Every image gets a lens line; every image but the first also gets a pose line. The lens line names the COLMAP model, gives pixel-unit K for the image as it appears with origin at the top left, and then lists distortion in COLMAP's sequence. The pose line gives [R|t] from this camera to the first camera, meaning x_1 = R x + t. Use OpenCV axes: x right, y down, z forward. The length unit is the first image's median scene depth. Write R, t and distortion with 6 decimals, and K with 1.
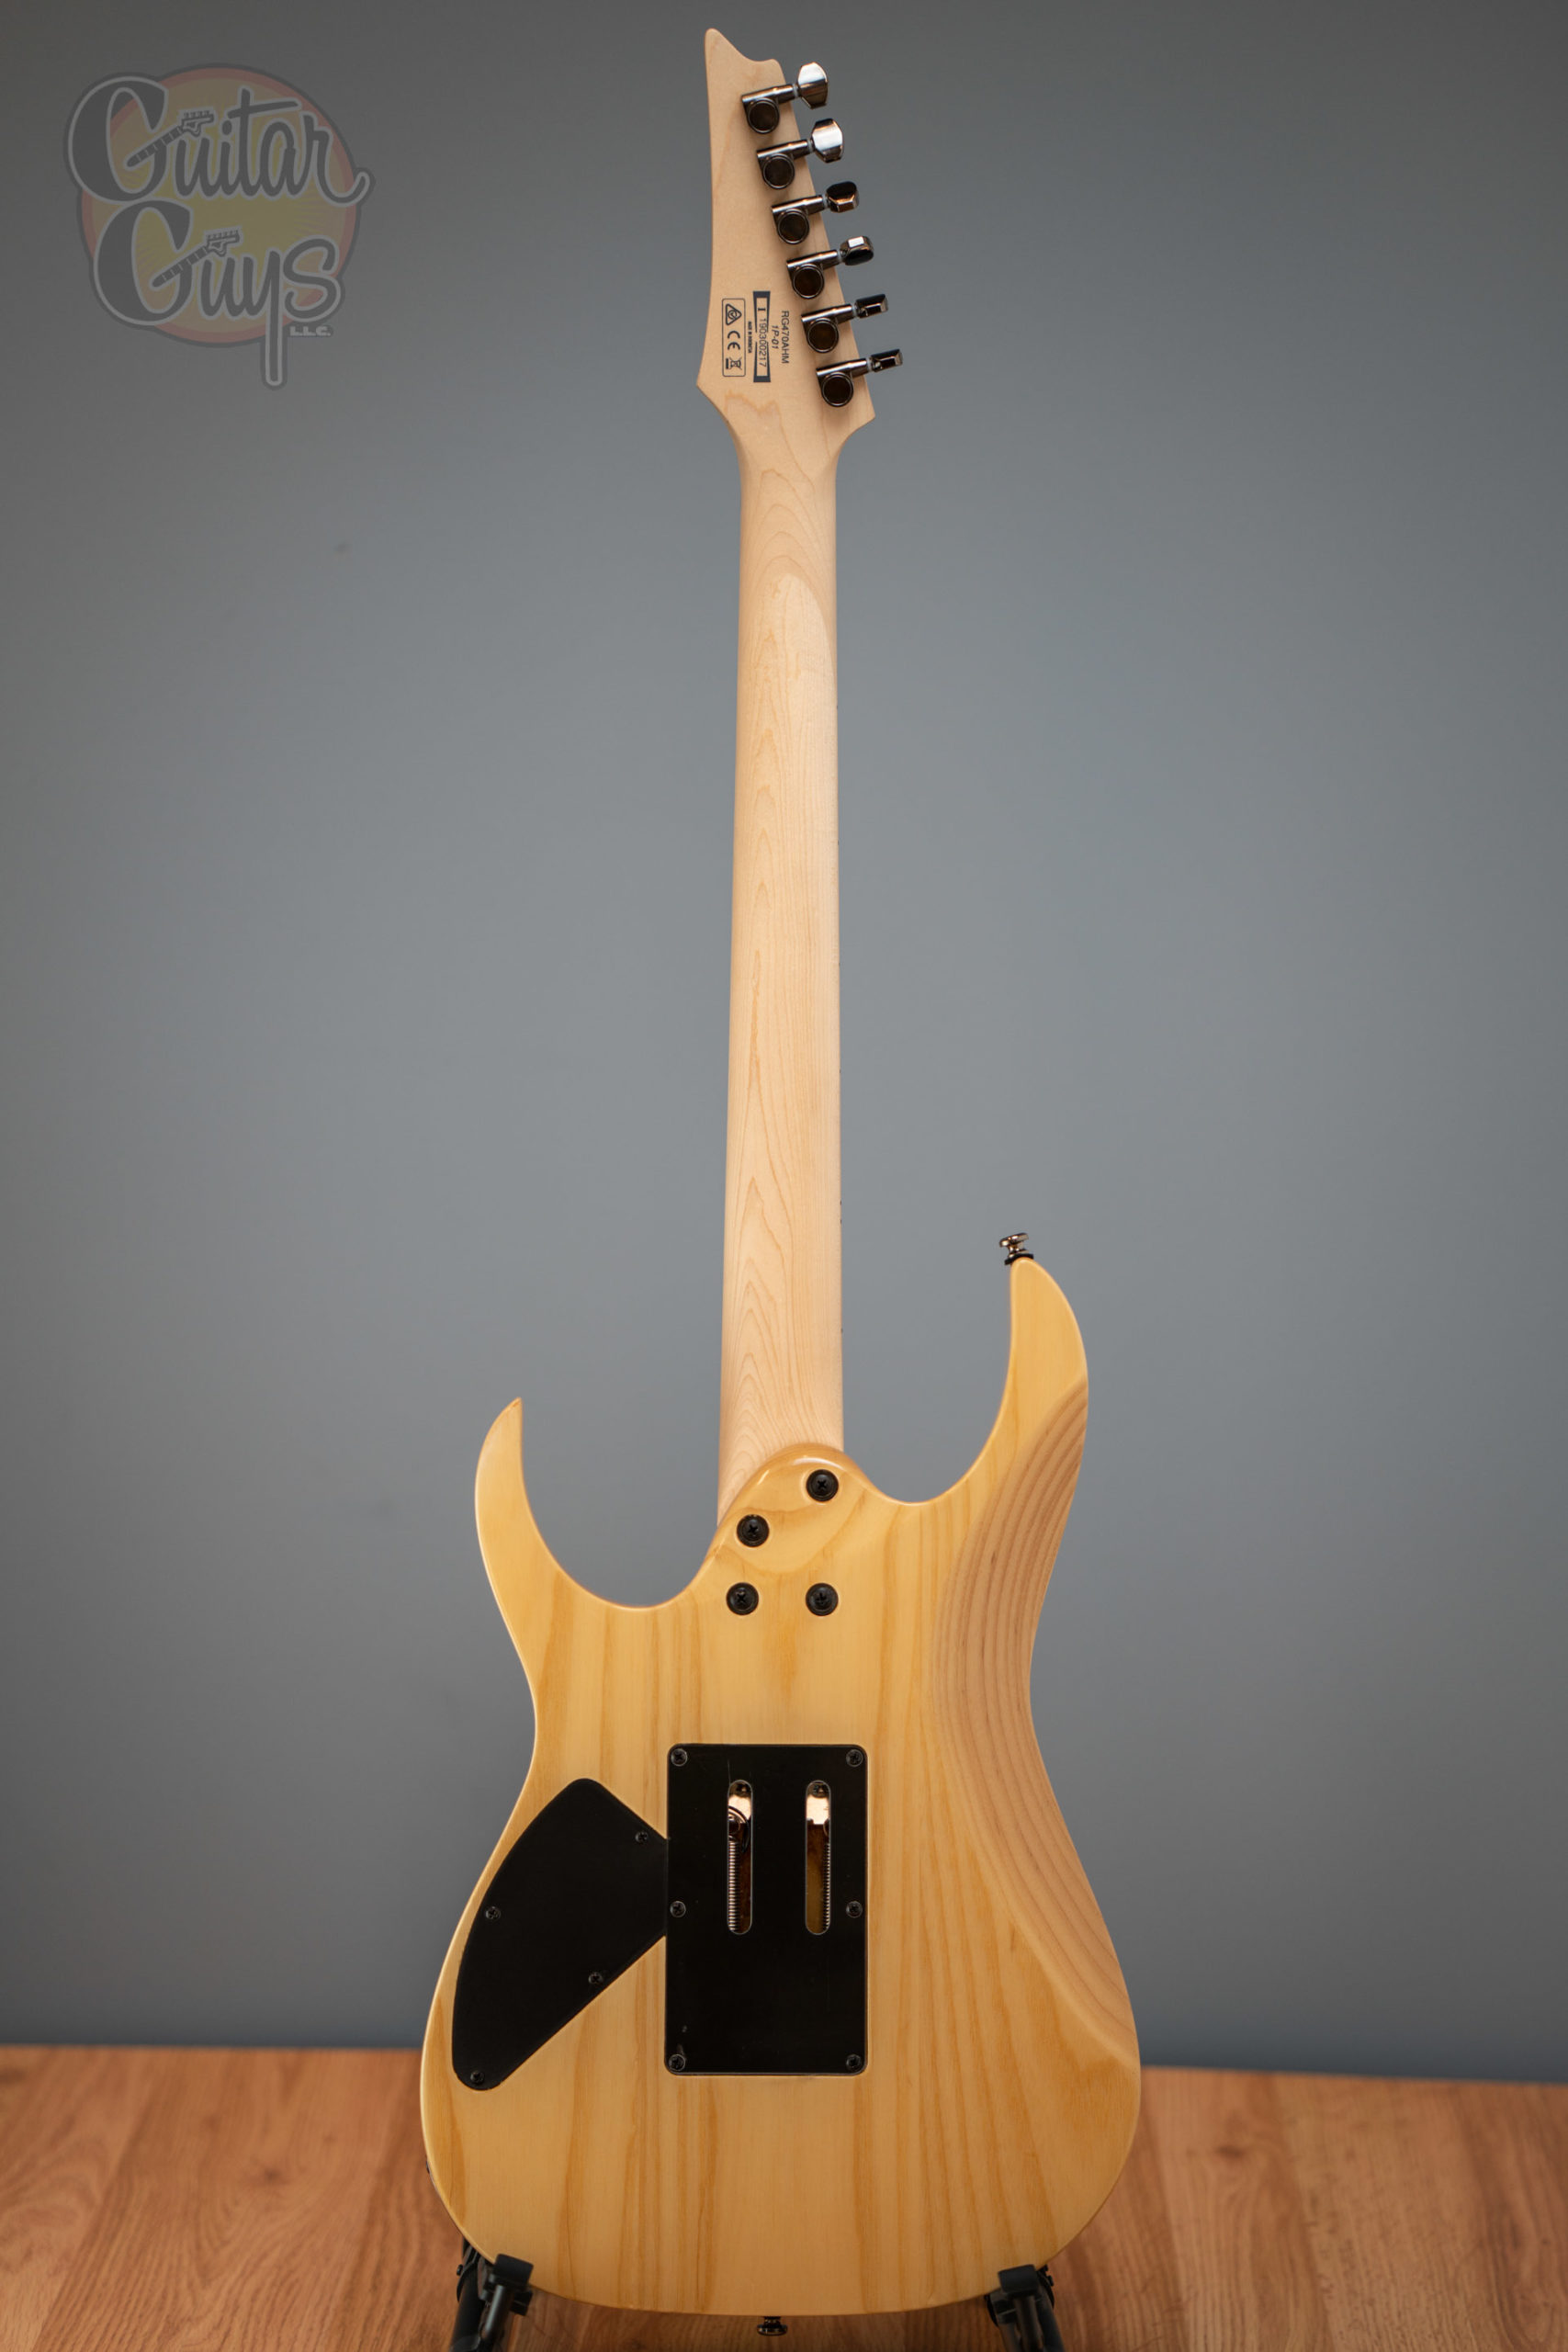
lens RADIAL K [[5792.5, 0, 781.4], [0, 5792.5, 1172.3], [0, 0, 1]] dist [0.656019, 0.000000]
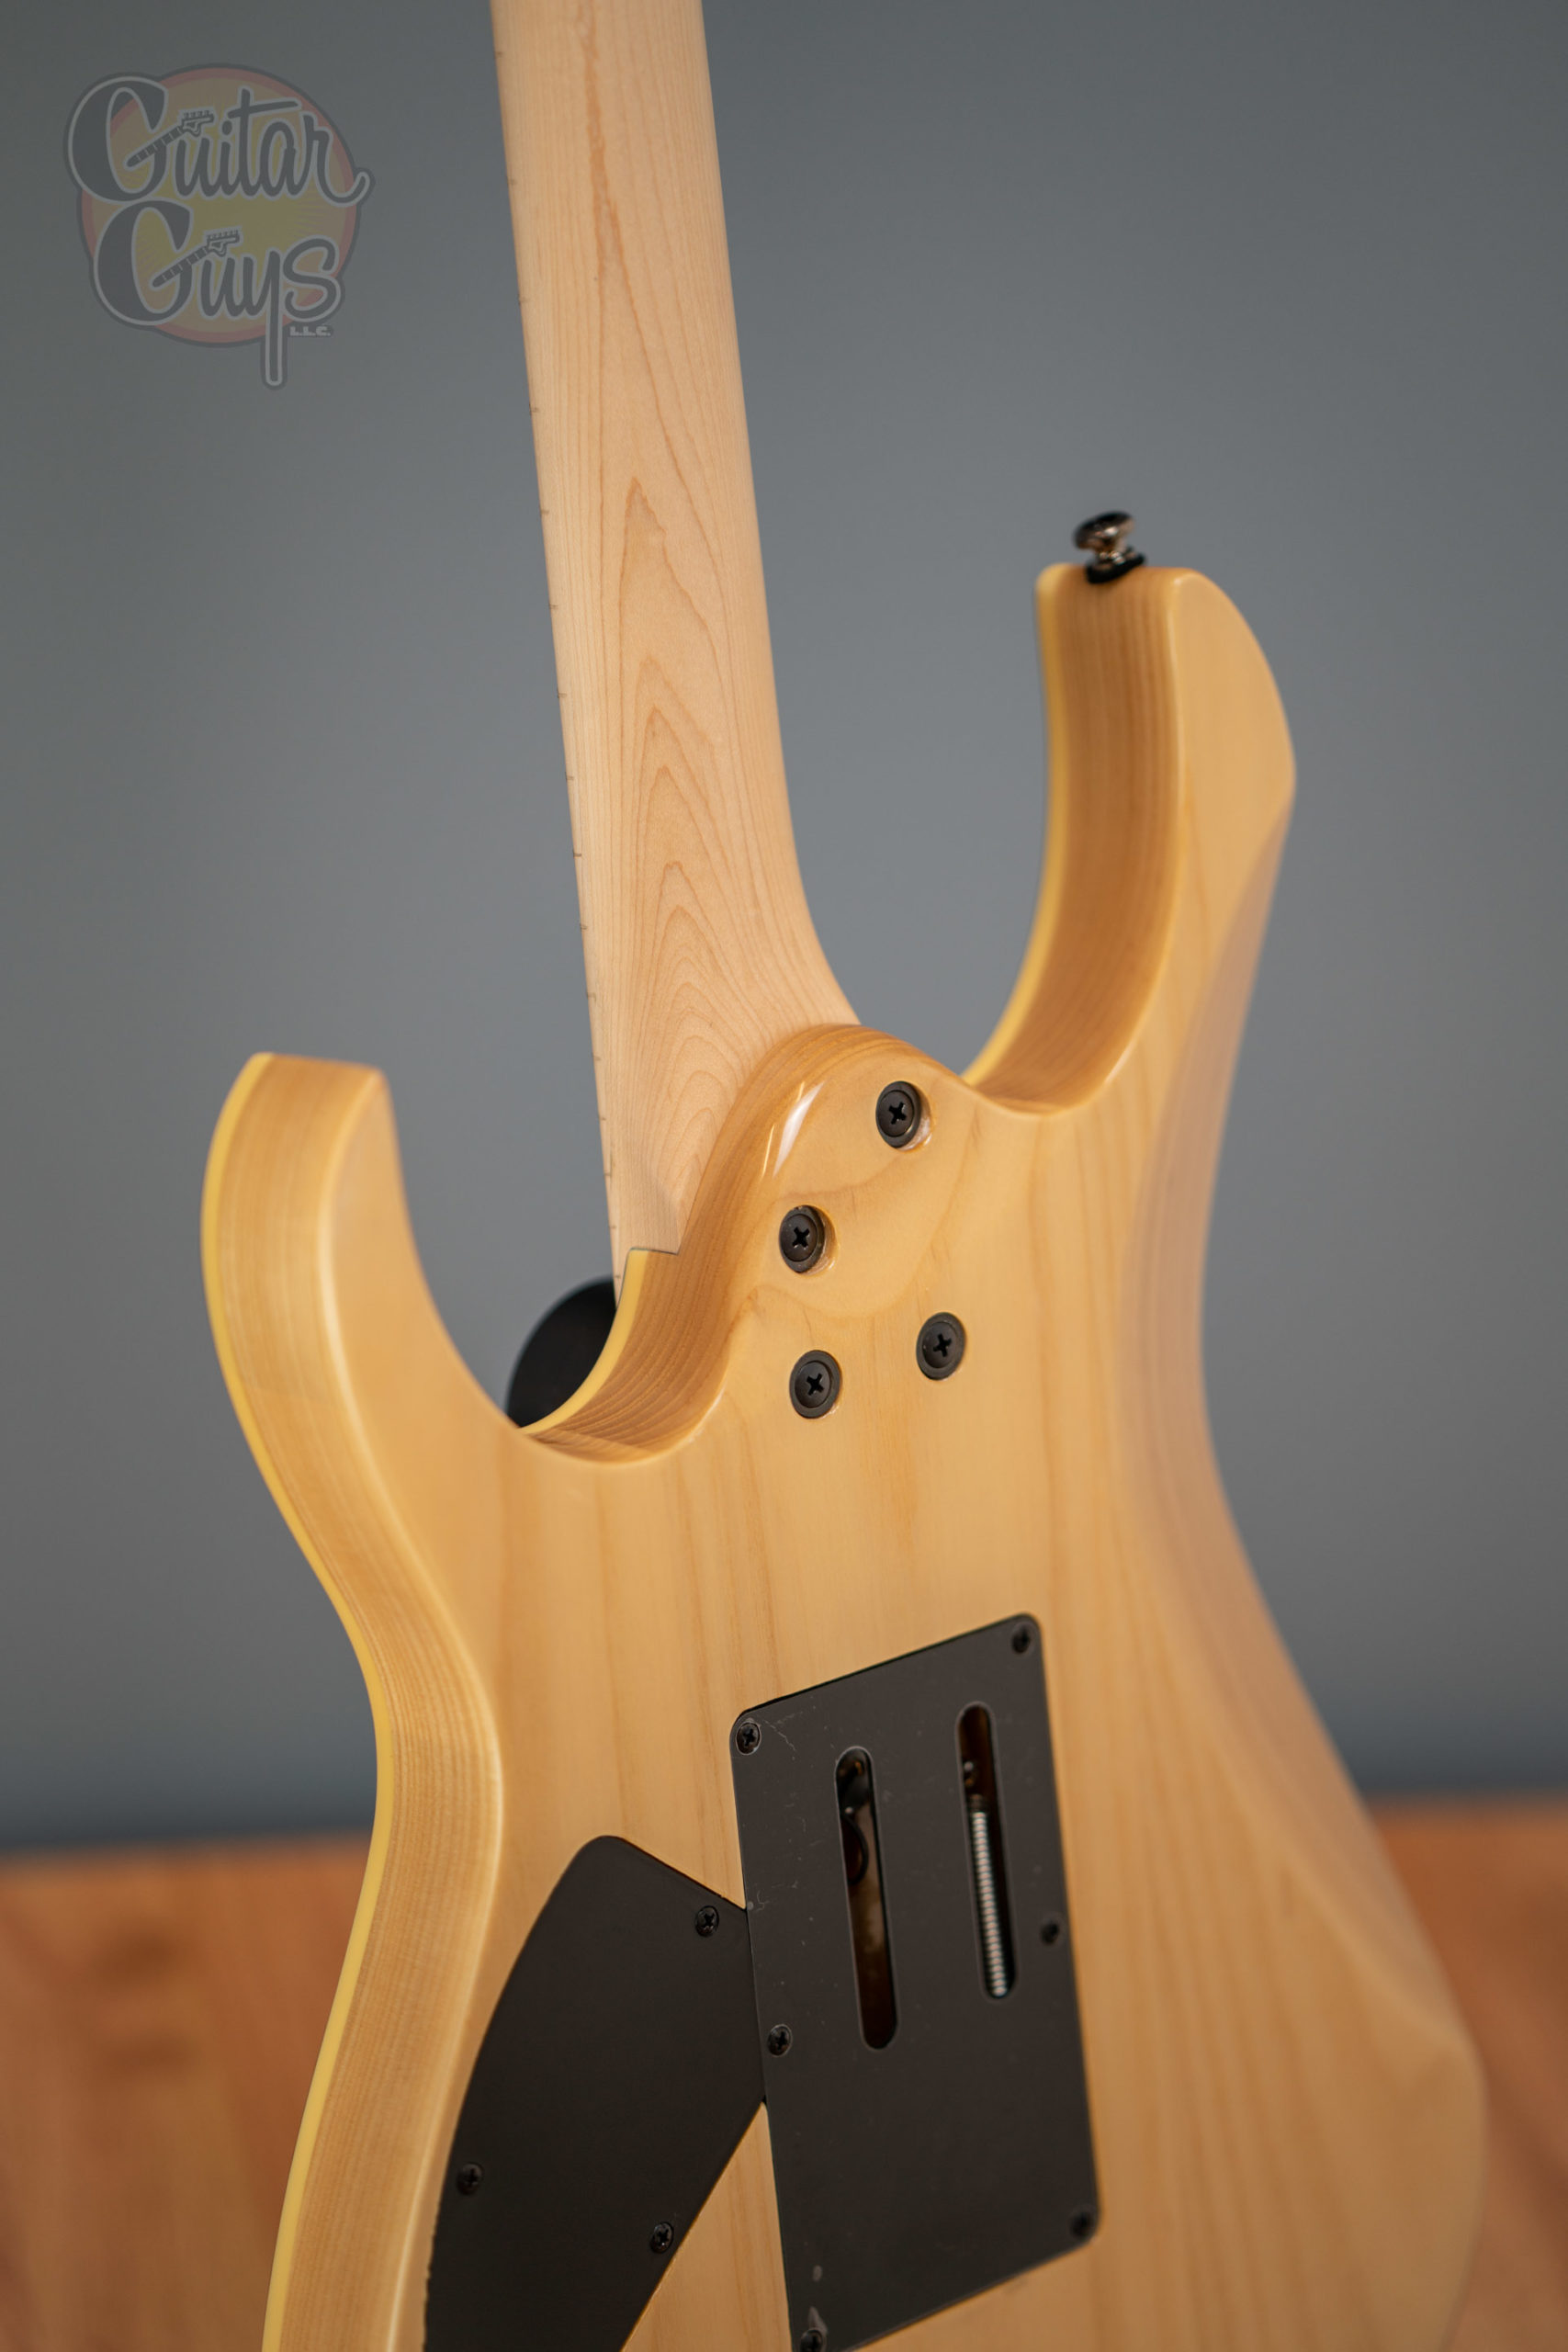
lens RADIAL K [[5792.5, 0, 731.6], [0, 5792.5, 1154.5], [0, 0, 1]] dist [0.656019, 0.000000]
pose [[0.782089, -0.212904, 0.585669, -0.280470], [0.079230, 0.966173, 0.245423, -0.060210], [-0.618109, -0.145540, 0.772502, 0.634055]]
